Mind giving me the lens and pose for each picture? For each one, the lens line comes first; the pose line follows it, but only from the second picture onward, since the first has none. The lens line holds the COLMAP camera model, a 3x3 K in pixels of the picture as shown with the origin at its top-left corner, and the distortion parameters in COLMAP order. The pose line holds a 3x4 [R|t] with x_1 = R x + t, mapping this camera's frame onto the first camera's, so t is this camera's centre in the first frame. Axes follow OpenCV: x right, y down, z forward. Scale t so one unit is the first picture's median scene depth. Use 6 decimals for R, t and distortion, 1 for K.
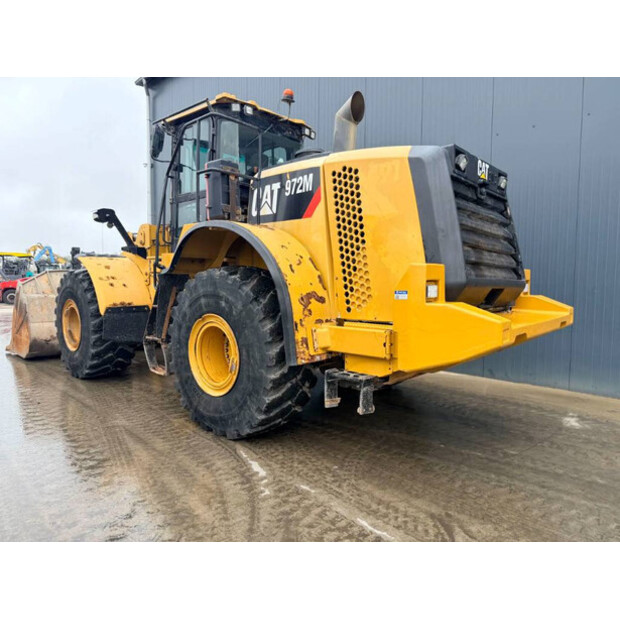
lens RADIAL K [[441.0, 0, 308.3], [0, 441.0, 308.9], [0, 0, 1]] dist [0.069279, -0.087819]
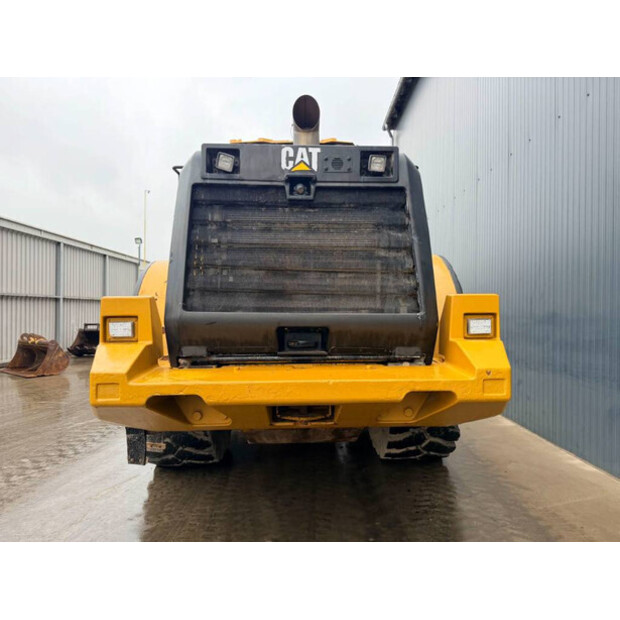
lens RADIAL K [[441.0, 0, 309.4], [0, 441.0, 310.8], [0, 0, 1]] dist [0.069279, -0.087819]
pose [[0.690998, -0.009320, -0.722796, 0.766279], [-0.034929, 0.998318, -0.046264, -0.033998], [0.722012, 0.057215, 0.689511, 0.457343]]
